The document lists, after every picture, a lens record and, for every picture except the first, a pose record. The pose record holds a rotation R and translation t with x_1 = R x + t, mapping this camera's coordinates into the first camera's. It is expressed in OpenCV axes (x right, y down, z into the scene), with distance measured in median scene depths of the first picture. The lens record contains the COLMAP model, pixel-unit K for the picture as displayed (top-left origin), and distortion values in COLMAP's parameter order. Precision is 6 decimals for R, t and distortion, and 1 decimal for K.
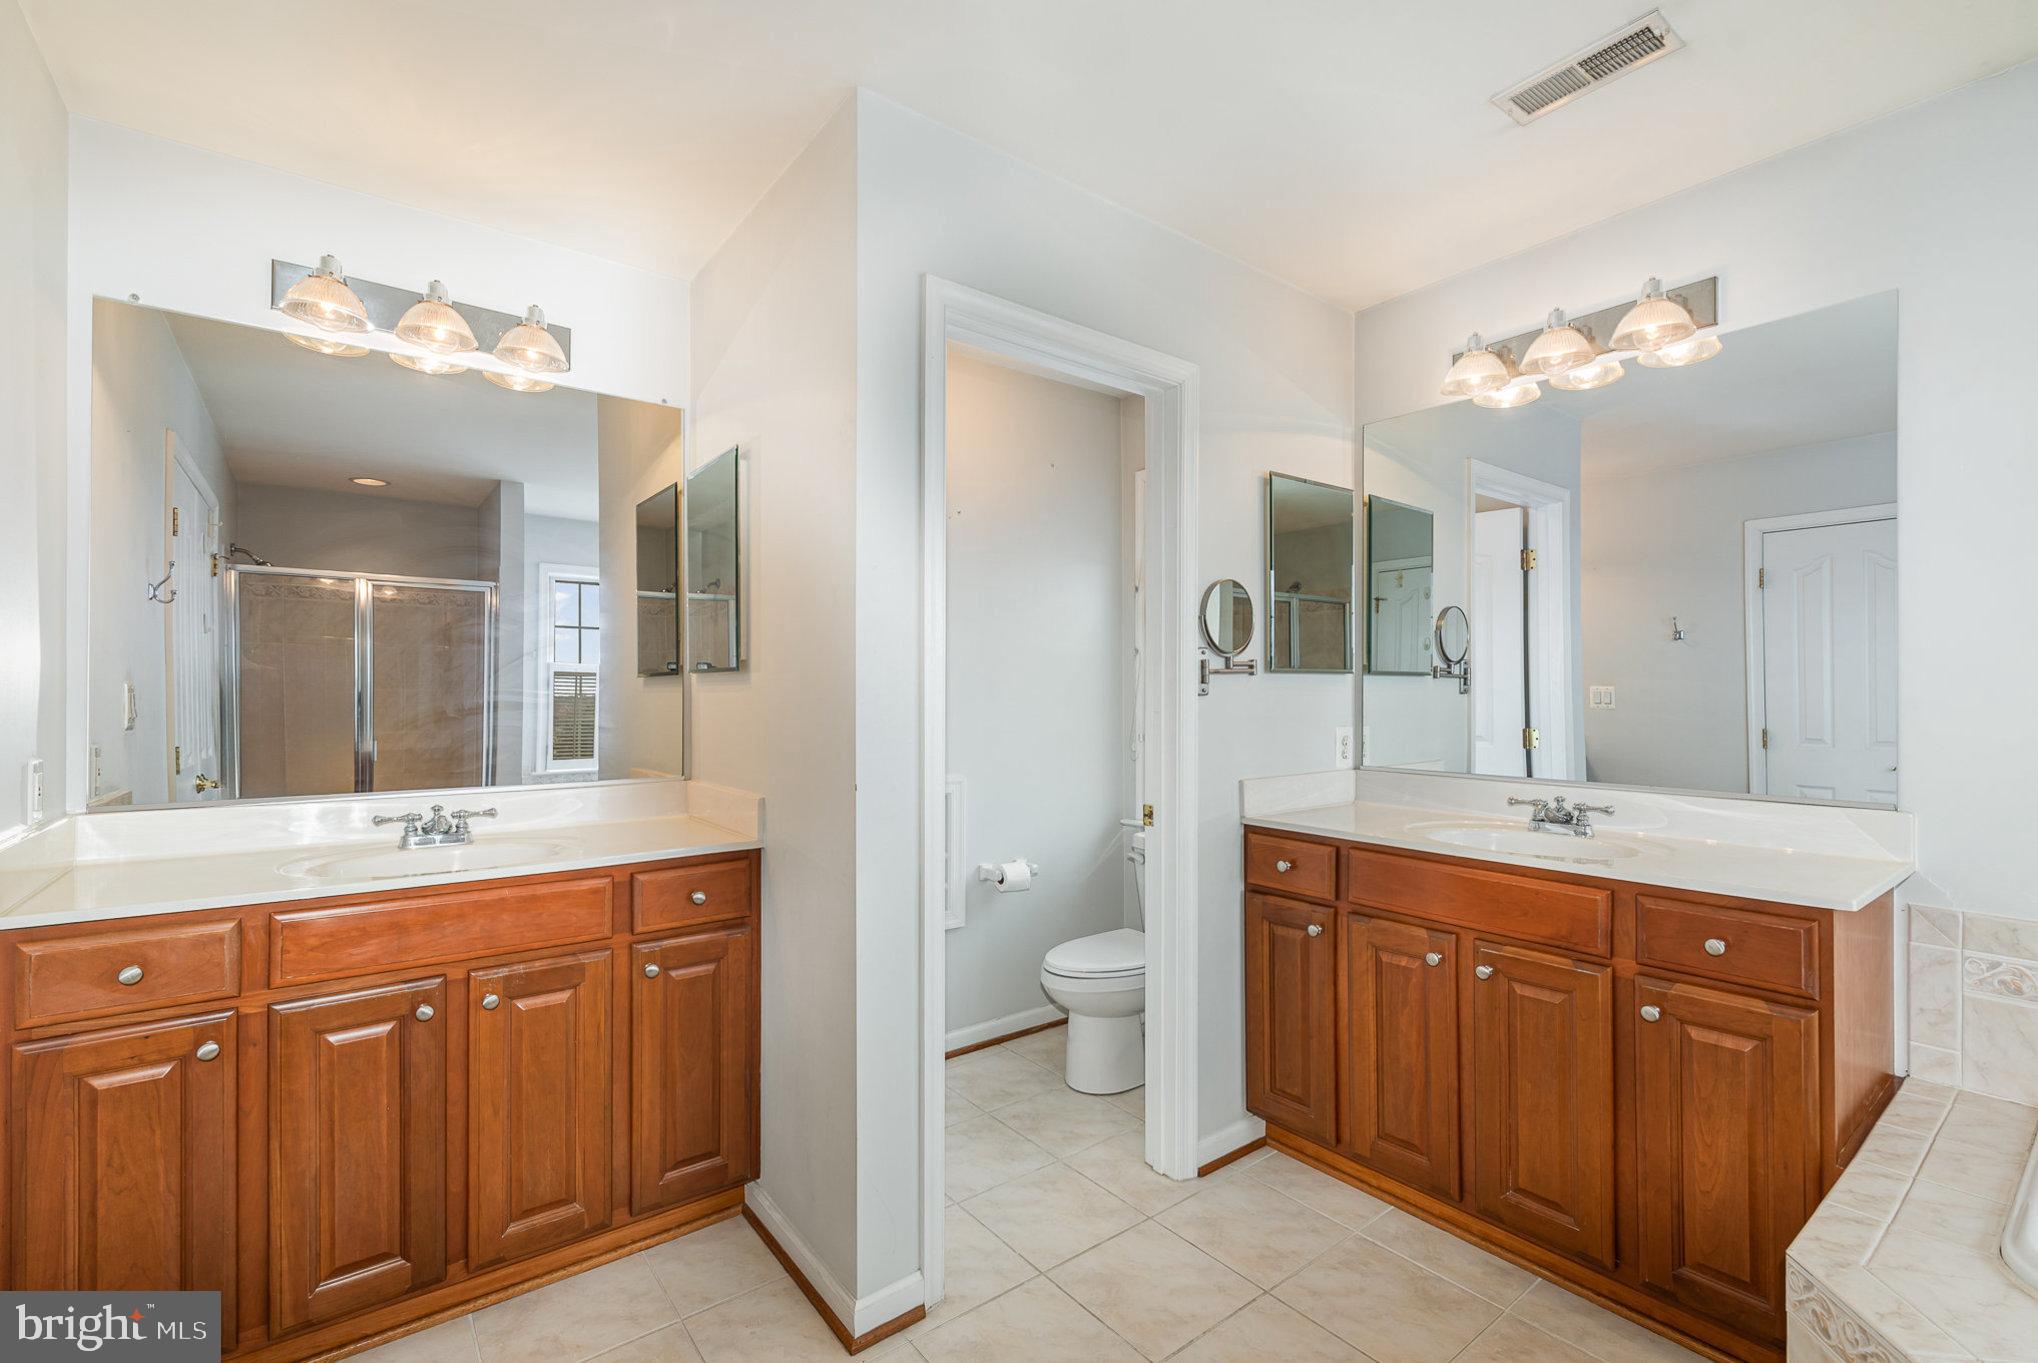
lens RADIAL K [[889.8, 0, 1018.3], [0, 889.8, 683.0], [0, 0, 1]] dist [-0.001134, 0.000115]
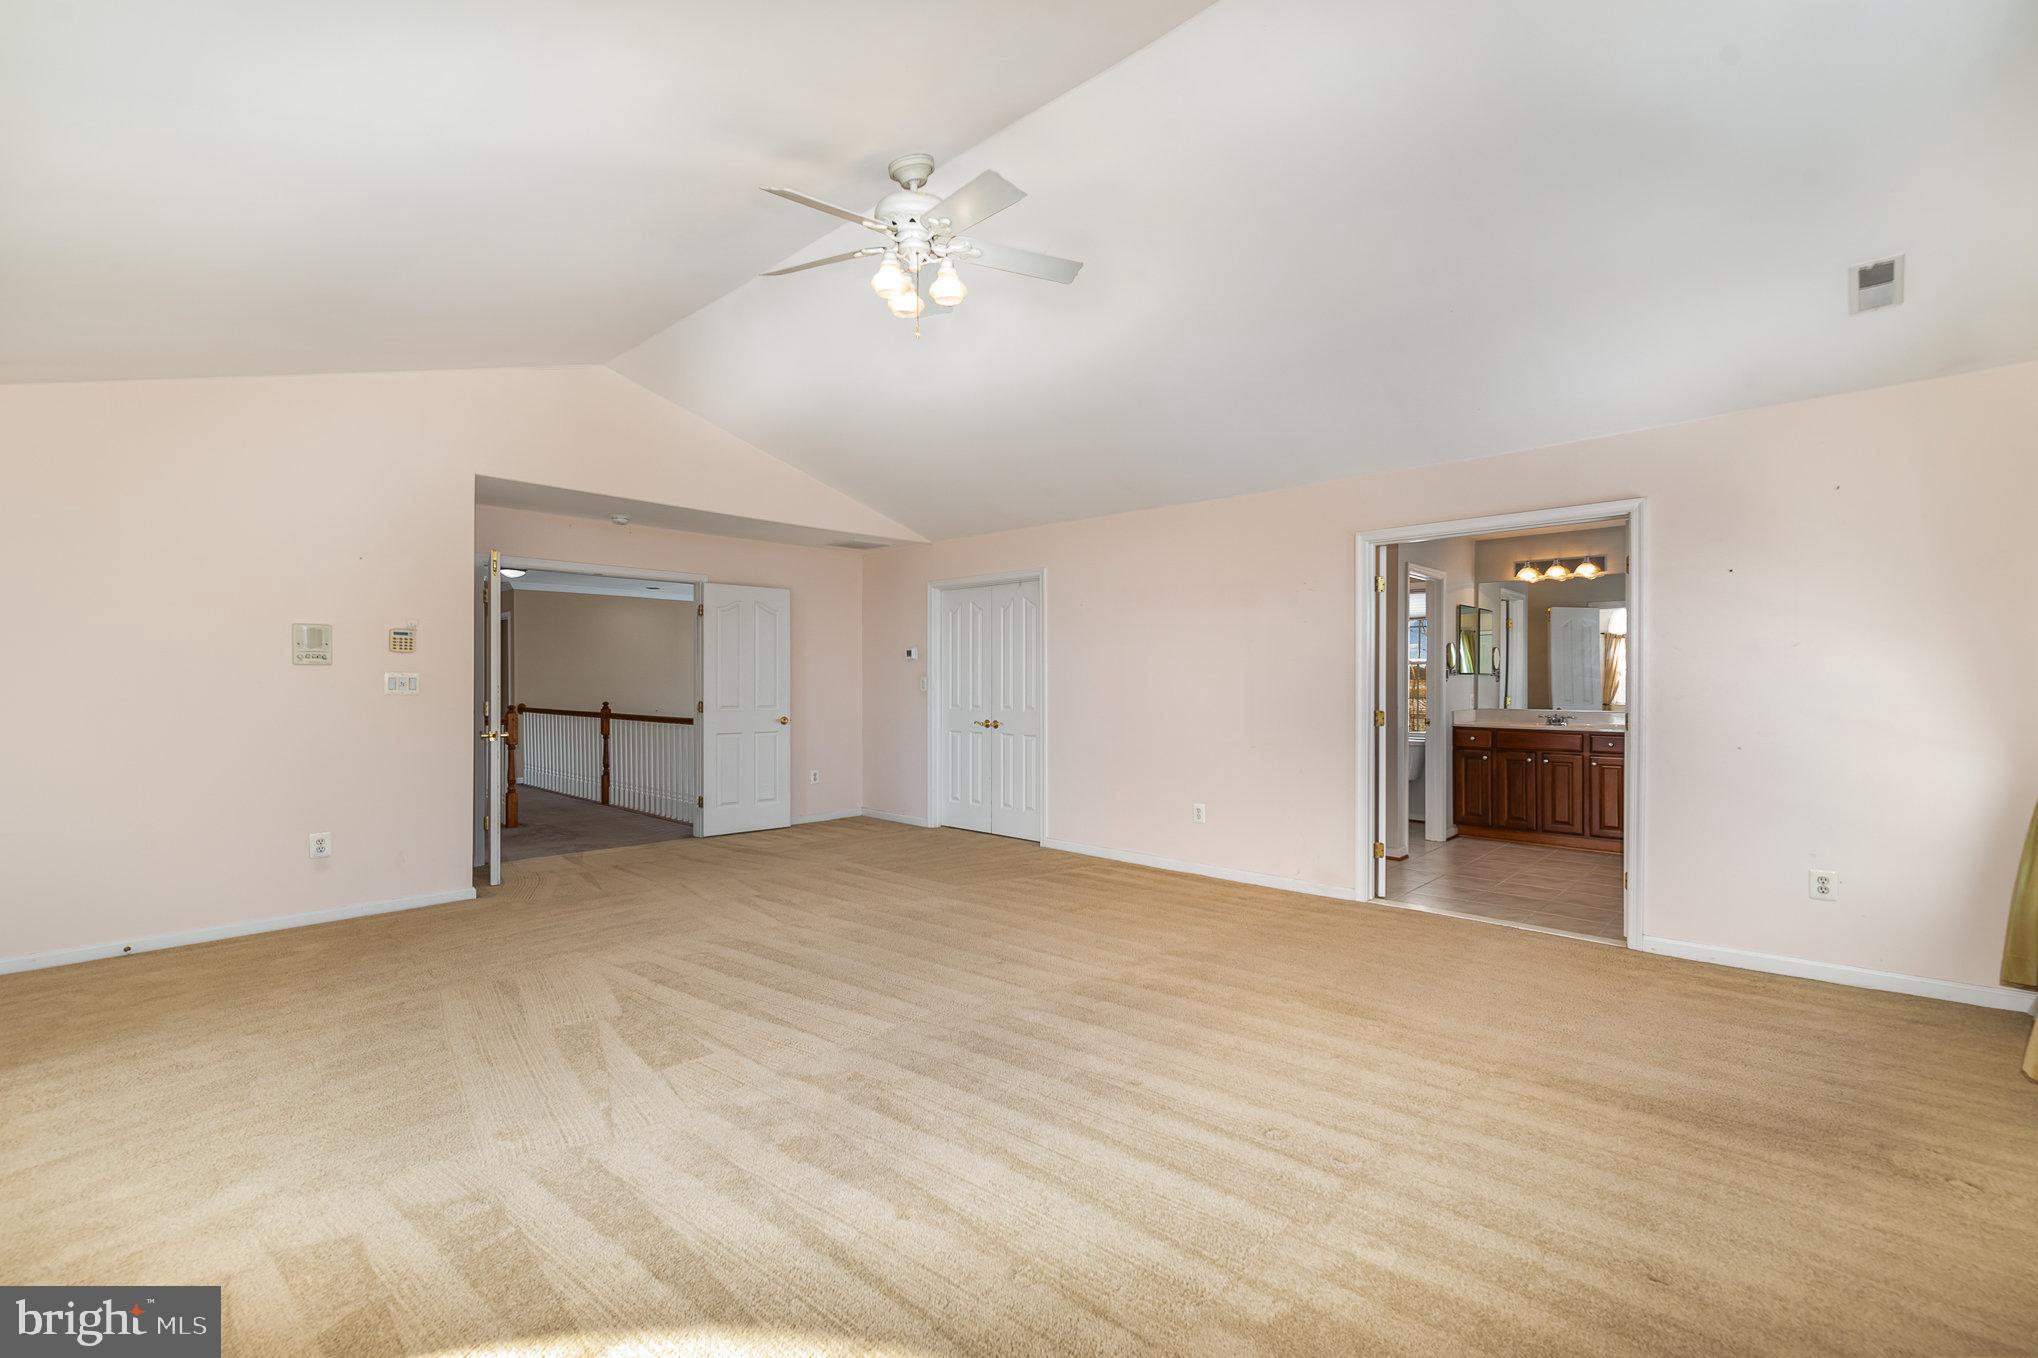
lens RADIAL K [[889.8, 0, 1020.1], [0, 889.8, 684.0], [0, 0, 1]] dist [-0.001134, 0.000115]
pose [[0.986892, 0.003011, 0.161356, -1.851154], [-0.003976, 0.999976, 0.005658, 0.014050], [-0.161335, -0.006225, 0.986880, -1.875510]]
